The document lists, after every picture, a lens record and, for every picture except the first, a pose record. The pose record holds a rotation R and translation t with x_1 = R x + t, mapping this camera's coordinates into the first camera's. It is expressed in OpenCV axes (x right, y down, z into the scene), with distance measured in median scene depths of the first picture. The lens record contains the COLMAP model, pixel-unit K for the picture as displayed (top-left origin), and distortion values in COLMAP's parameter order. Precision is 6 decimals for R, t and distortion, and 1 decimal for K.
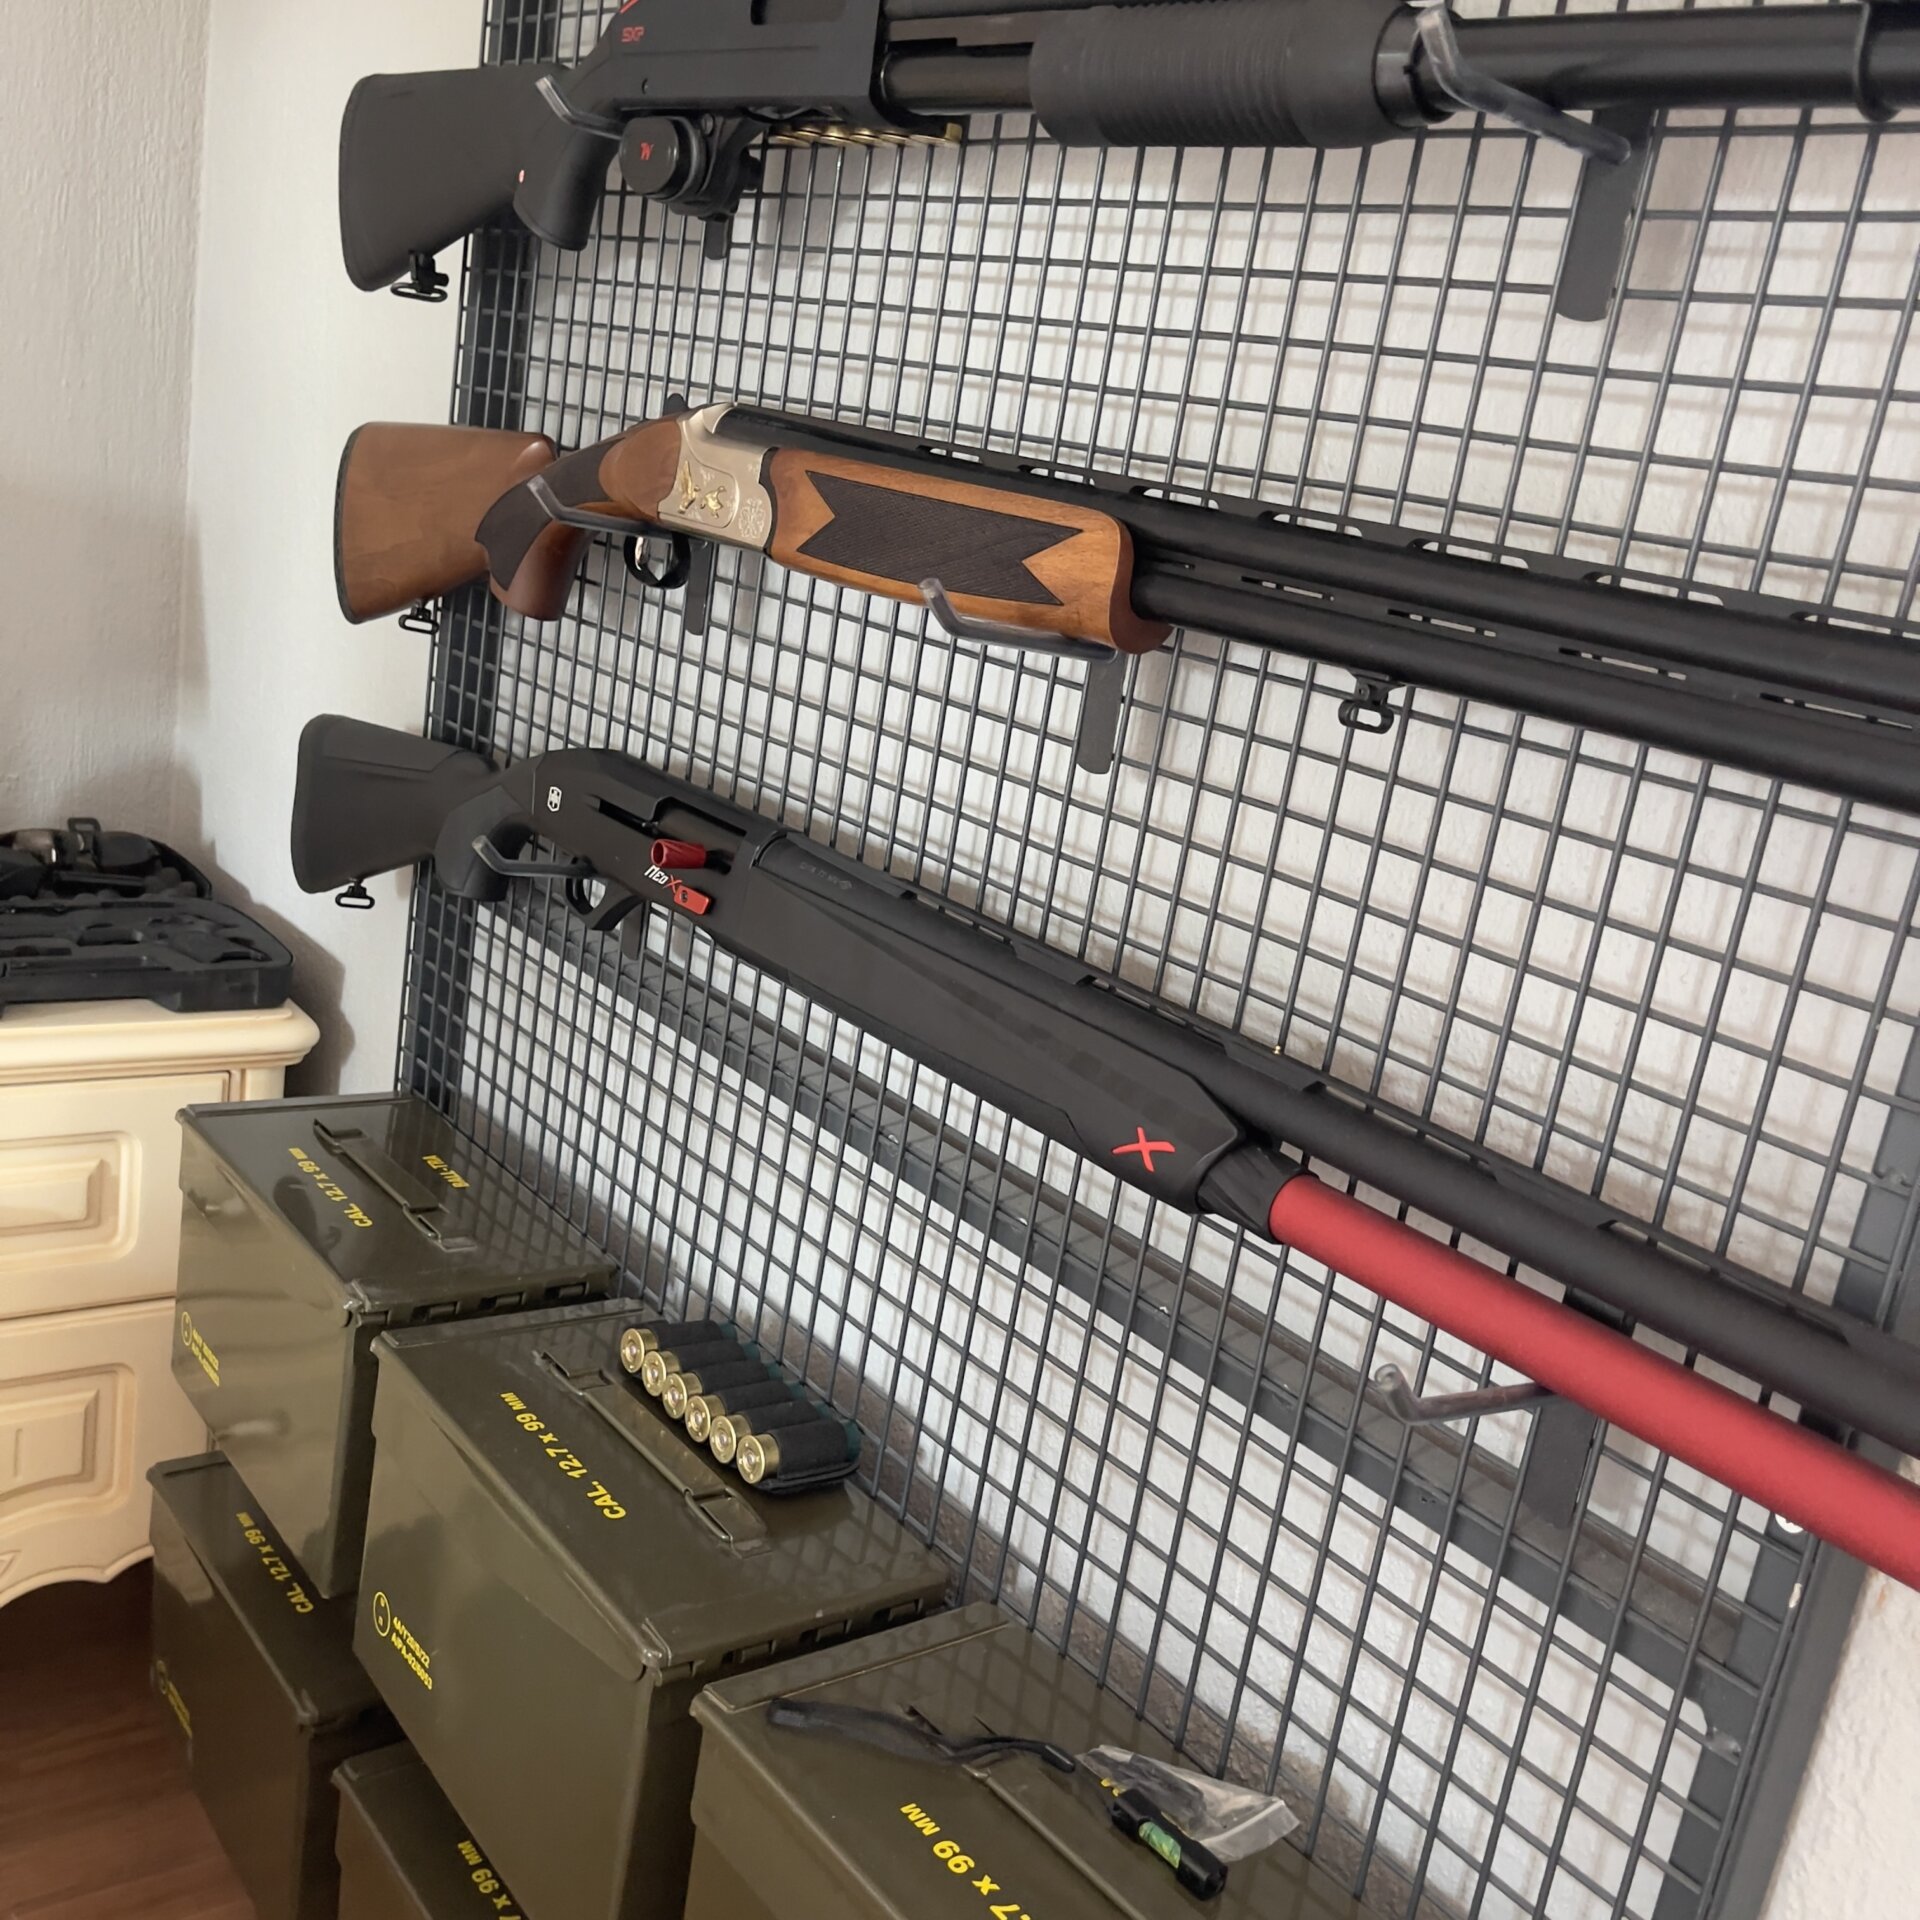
lens RADIAL K [[2006.5, 0, 960.0], [0, 2006.5, 960.0], [0, 0, 1]] dist [-0.010846, 0.062210]
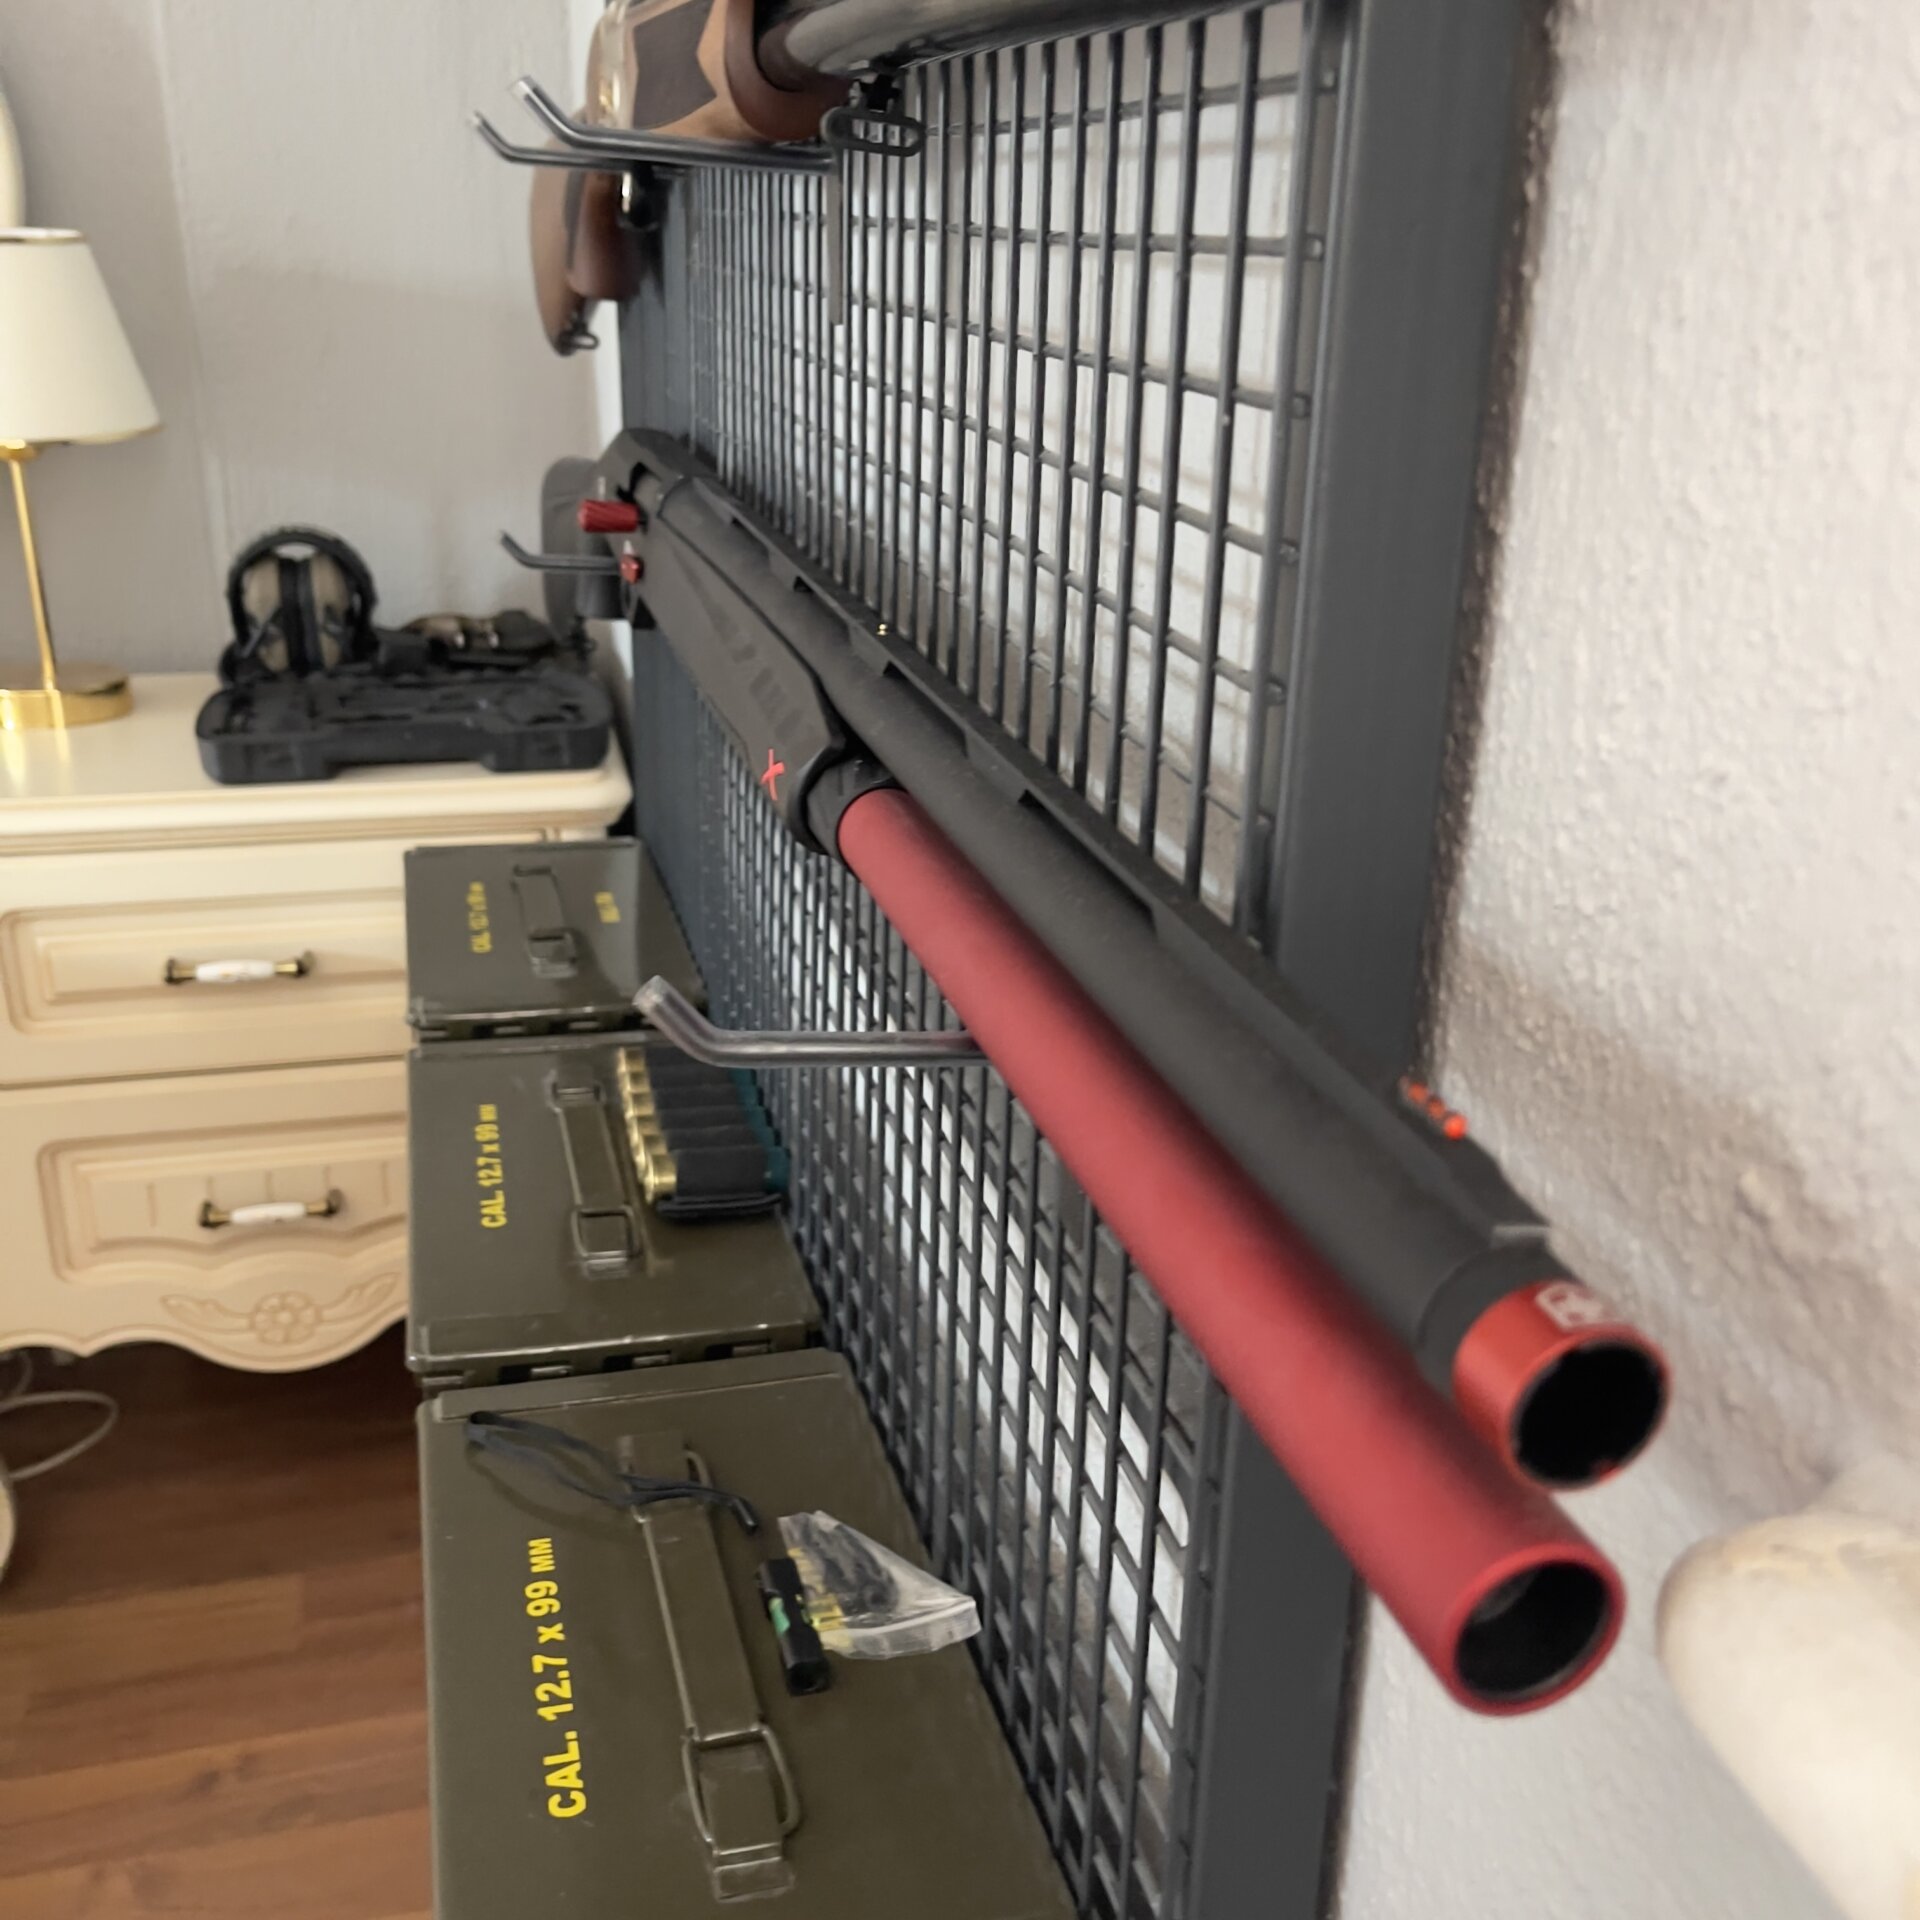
lens RADIAL K [[1974.0, 0, 960.0], [0, 1974.0, 960.0], [0, 0, 1]] dist [0.017661, -0.025862]
pose [[0.920694, 0.006613, -0.390230, 0.444925], [0.022358, 0.997321, 0.069654, 0.108780], [0.389645, -0.072854, 0.918079, 0.284611]]
